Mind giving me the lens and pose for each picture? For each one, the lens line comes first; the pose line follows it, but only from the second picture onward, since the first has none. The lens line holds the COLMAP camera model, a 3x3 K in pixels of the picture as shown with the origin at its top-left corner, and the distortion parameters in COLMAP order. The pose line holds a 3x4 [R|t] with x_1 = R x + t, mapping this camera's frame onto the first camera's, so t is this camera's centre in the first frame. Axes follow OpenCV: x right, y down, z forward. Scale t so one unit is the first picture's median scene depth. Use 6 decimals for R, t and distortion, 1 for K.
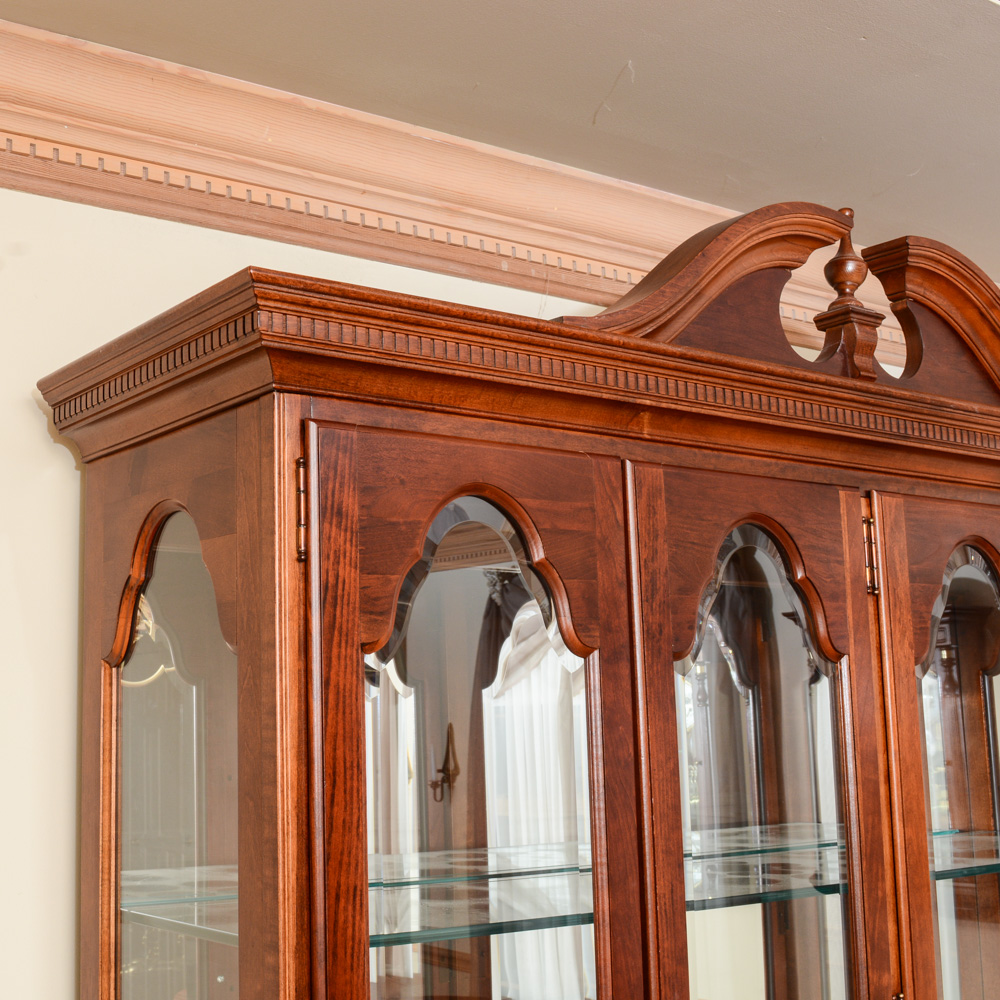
lens RADIAL K [[1547.1, 0, 348.5], [0, 1547.1, 473.2], [0, 0, 1]] dist [-0.088191, 0.000000]
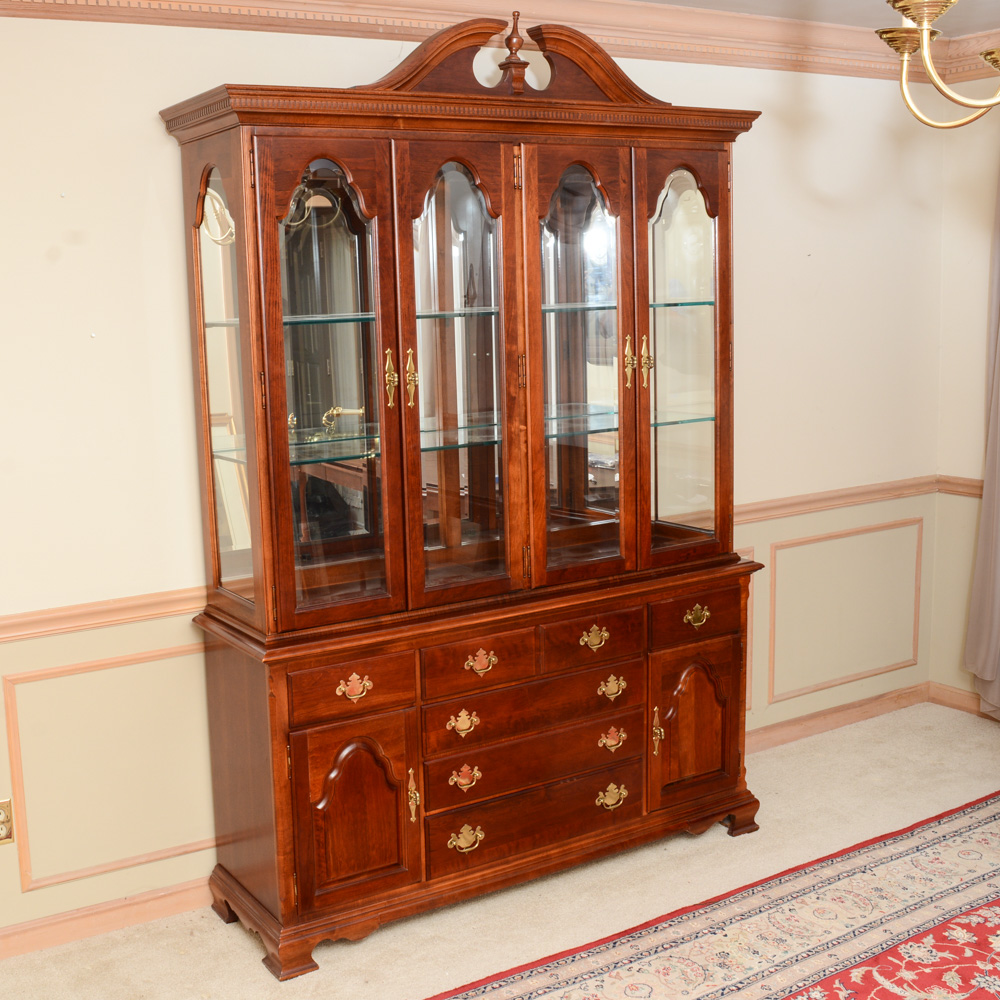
lens RADIAL K [[1353.2, 0, 400.4], [0, 1353.2, 525.6], [0, 0, 1]] dist [-0.100406, 0.000000]
pose [[0.997520, -0.009572, -0.069734, 0.340970], [0.032550, 0.941147, 0.336426, -0.150754], [0.062409, -0.337862, 0.939124, -1.261185]]
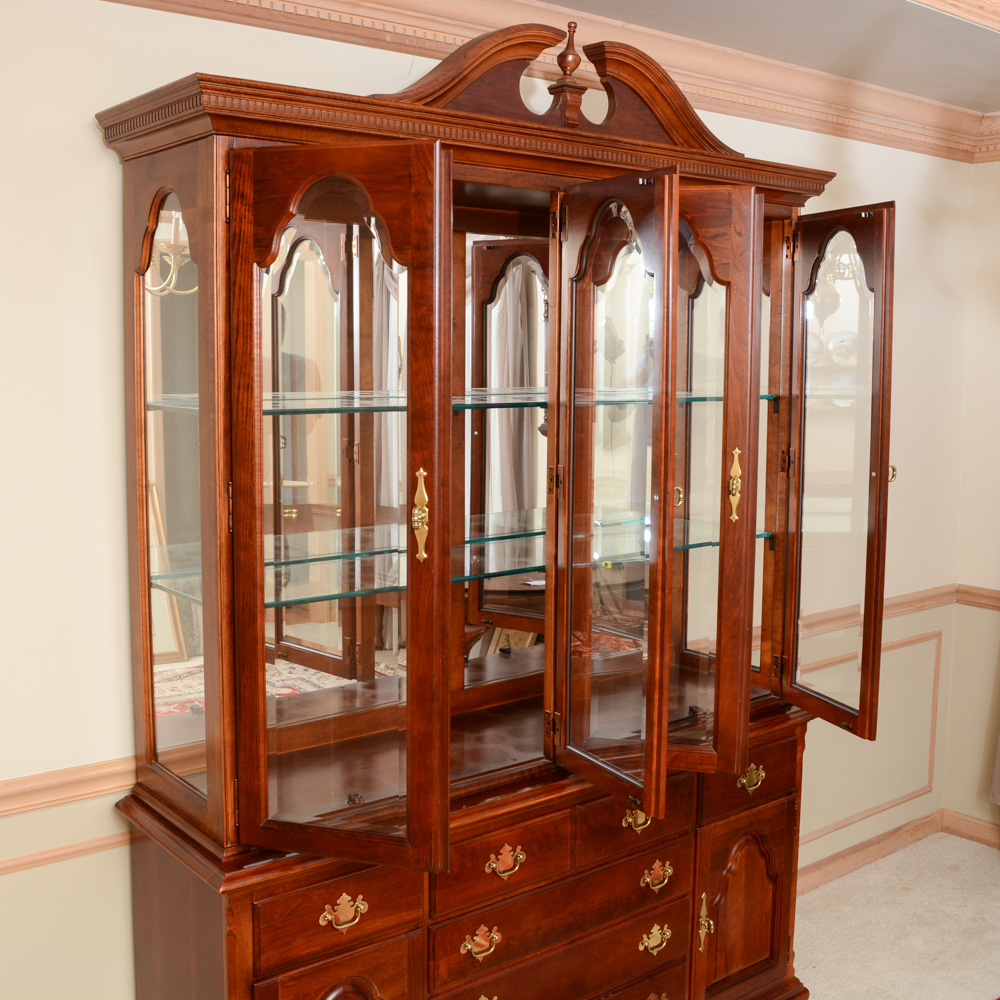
lens RADIAL K [[1266.9, 0, 518.9], [0, 1266.9, 478.5], [0, 0, 1]] dist [-0.098796, 0.000000]
pose [[0.994887, 0.013885, 0.100039, 0.157630], [-0.040330, 0.962727, 0.267453, -0.062277], [-0.092596, -0.270120, 0.958364, -0.572803]]
